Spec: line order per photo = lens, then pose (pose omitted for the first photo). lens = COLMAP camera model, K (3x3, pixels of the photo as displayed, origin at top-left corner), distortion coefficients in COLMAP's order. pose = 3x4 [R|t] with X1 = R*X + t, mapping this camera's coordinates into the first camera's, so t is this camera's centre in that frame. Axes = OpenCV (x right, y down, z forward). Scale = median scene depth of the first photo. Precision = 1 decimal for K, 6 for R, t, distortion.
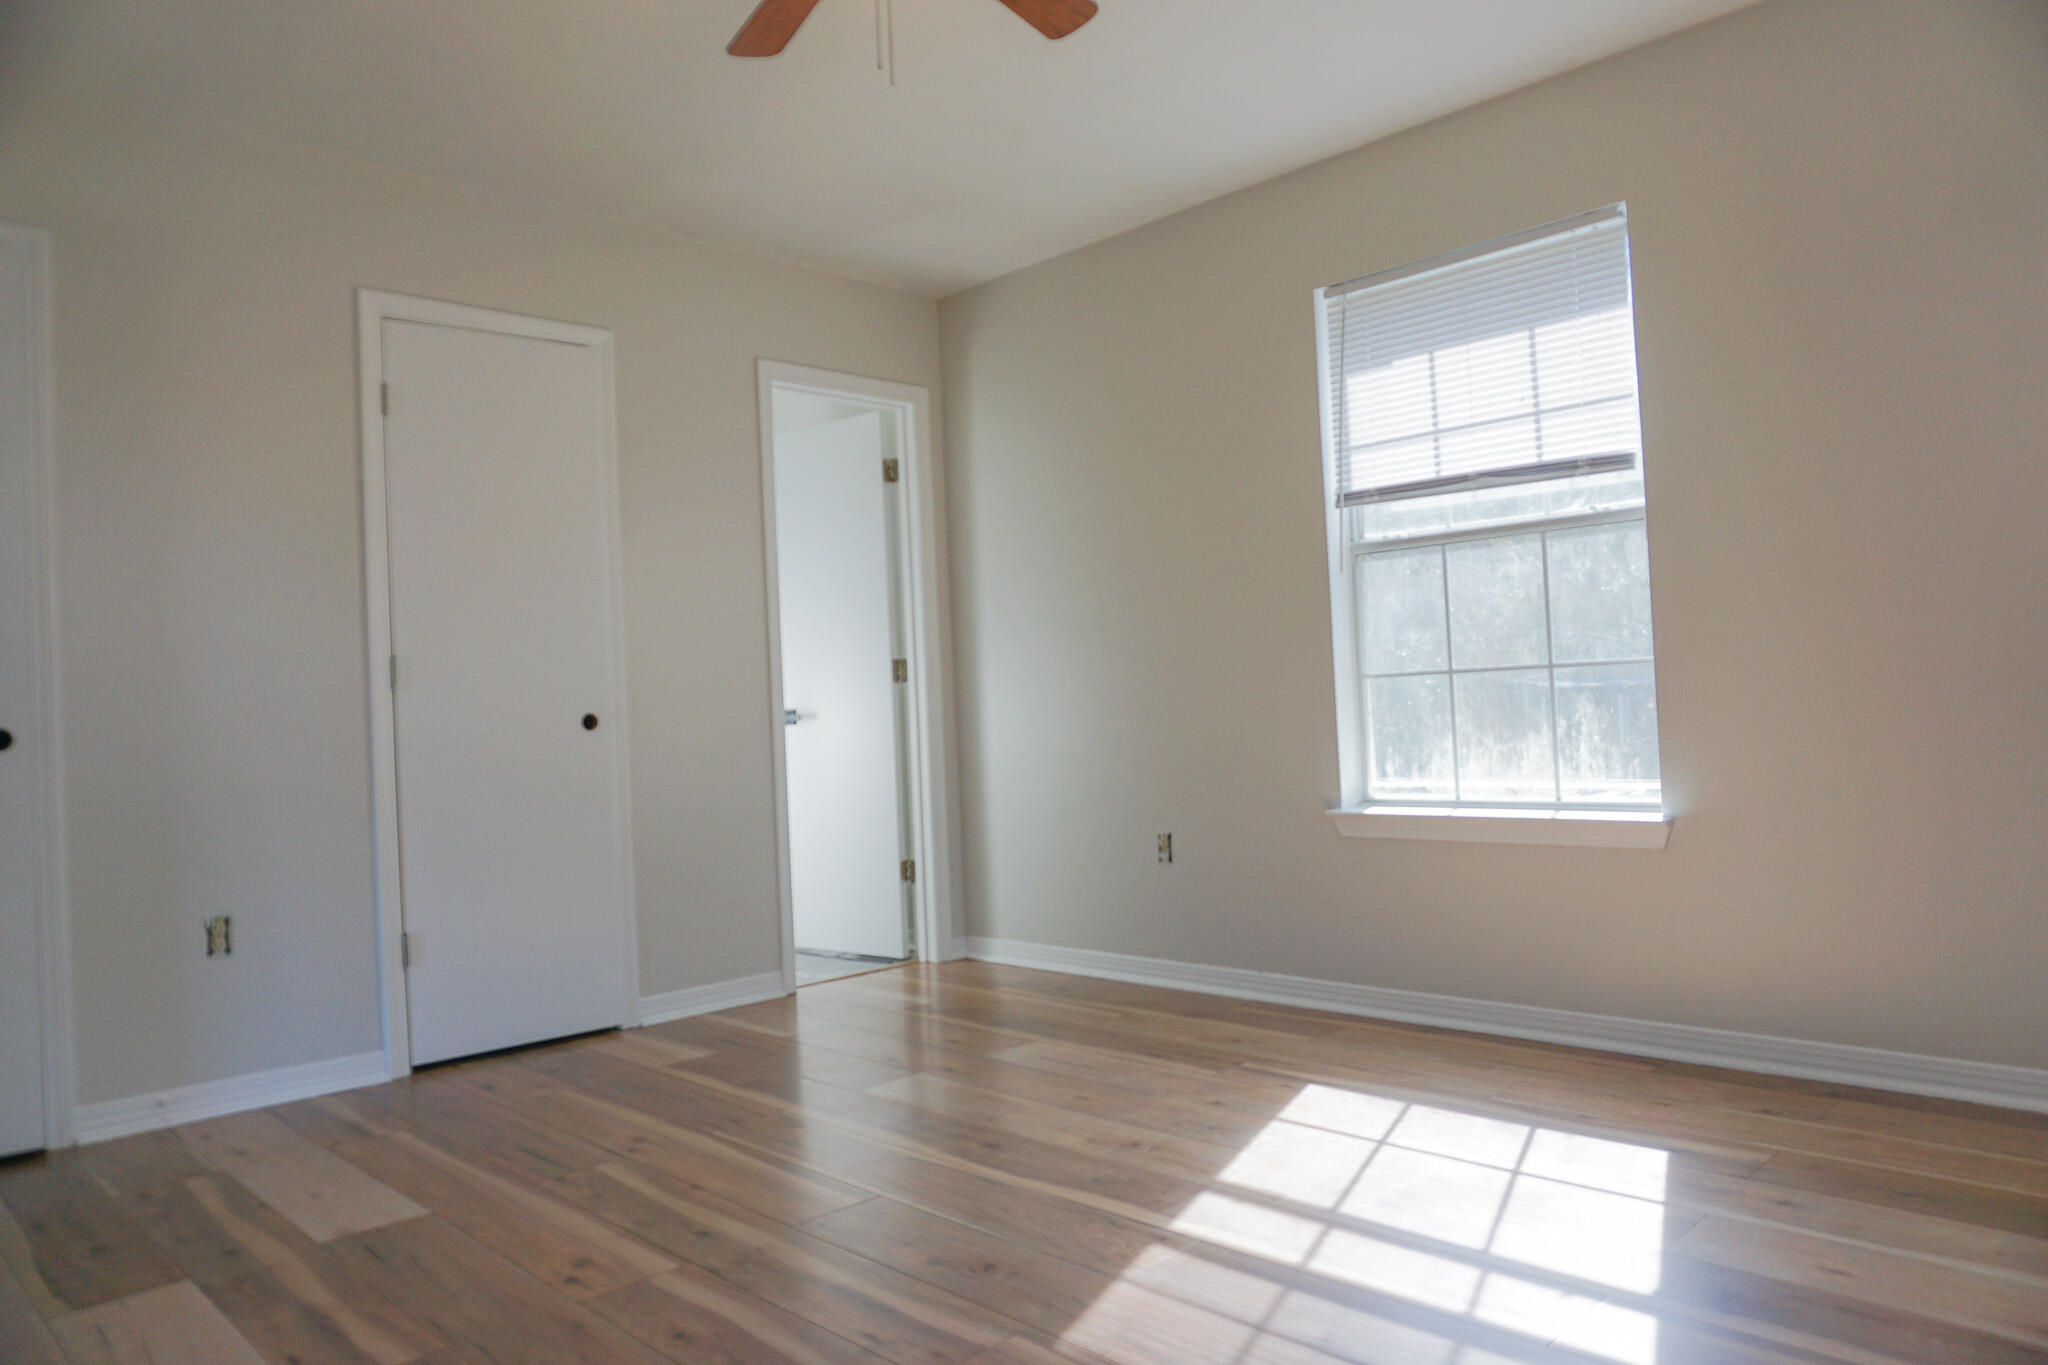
lens RADIAL K [[1376.6, 0, 1023.9], [0, 1376.6, 681.0], [0, 0, 1]] dist [-0.045100, 0.027571]
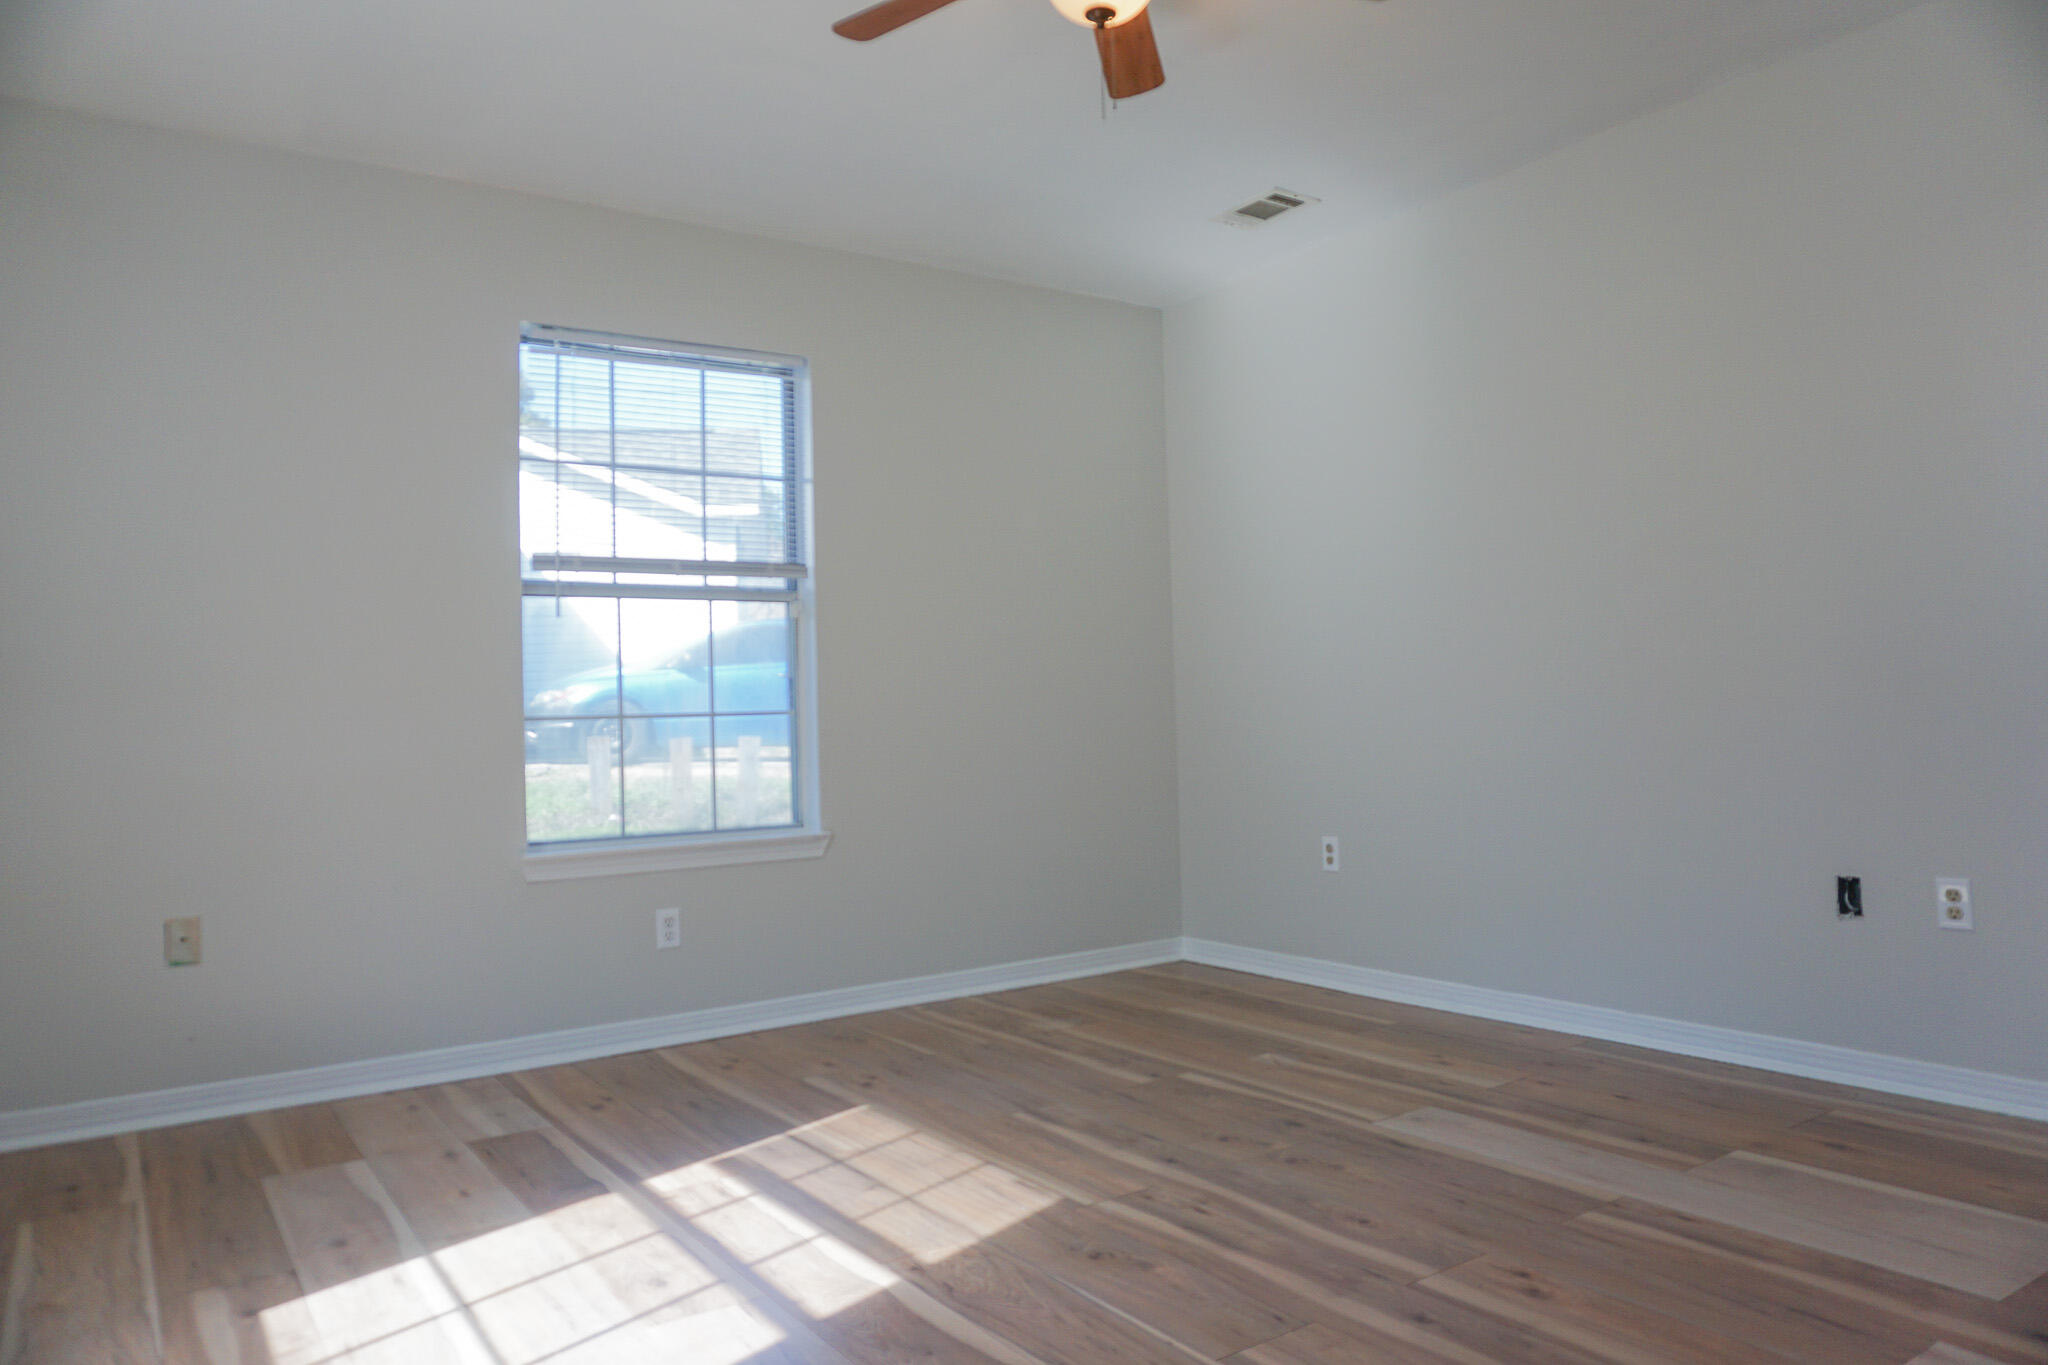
lens RADIAL K [[1376.6, 0, 1029.9], [0, 1376.6, 678.7], [0, 0, 1]] dist [-0.045100, 0.027571]
pose [[-0.982644, 0.079301, 0.167697, -0.124434], [0.071433, 0.996065, -0.052451, 0.029080], [-0.171197, -0.039562, -0.984442, 1.374119]]
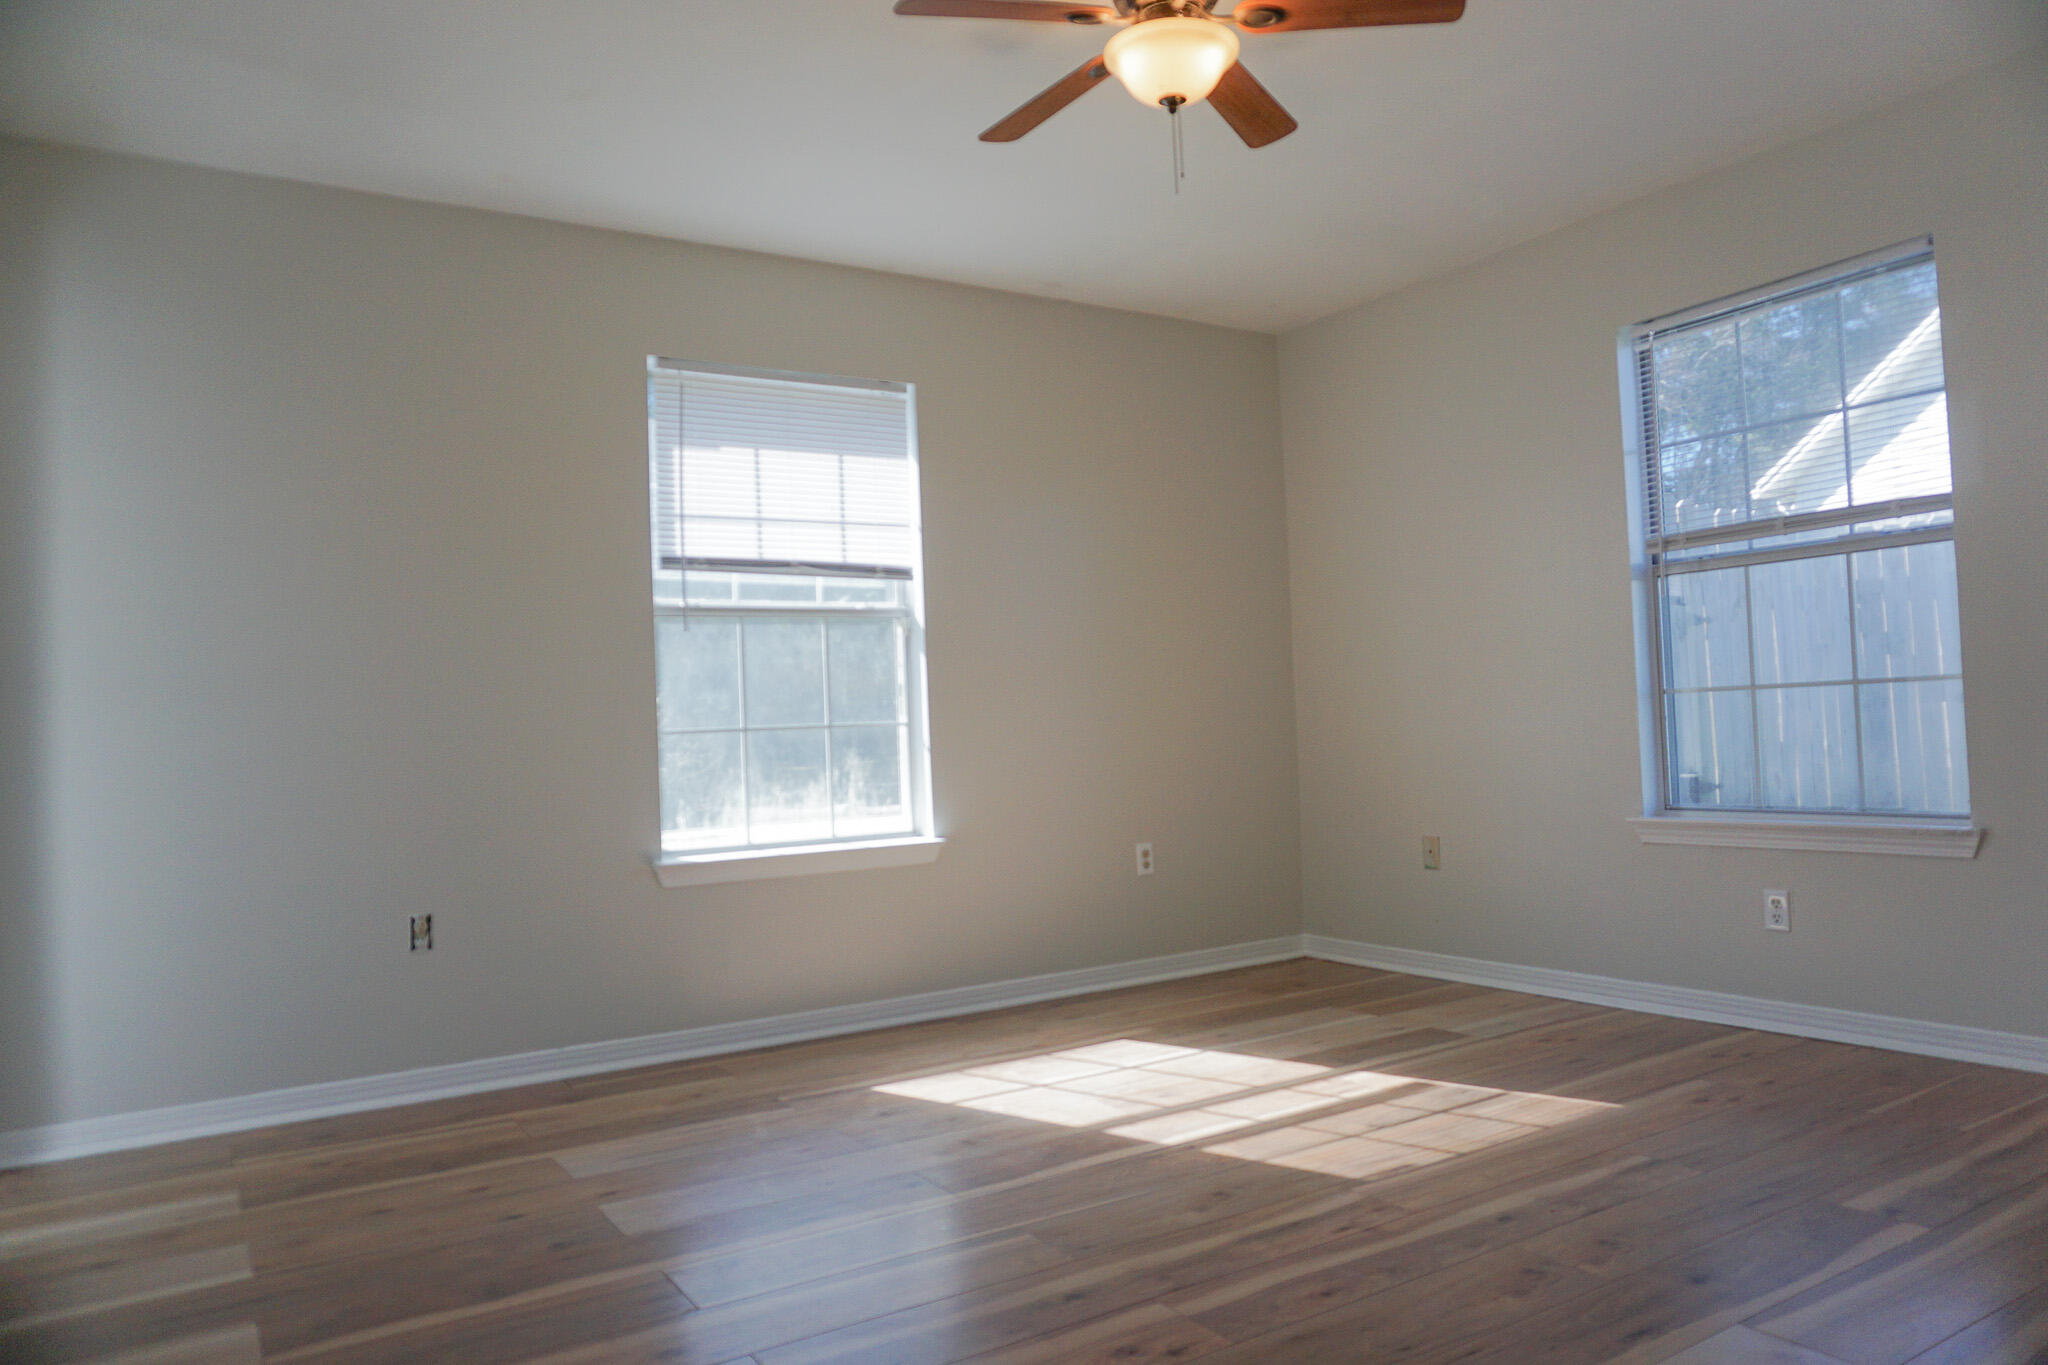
lens RADIAL K [[1376.6, 0, 1029.1], [0, 1376.6, 673.8], [0, 0, 1]] dist [-0.045100, 0.027571]
pose [[0.211724, 0.079135, 0.974120, -0.840232], [0.014493, 0.996353, -0.084091, 0.051955], [-0.977222, 0.031922, 0.209804, 0.603735]]
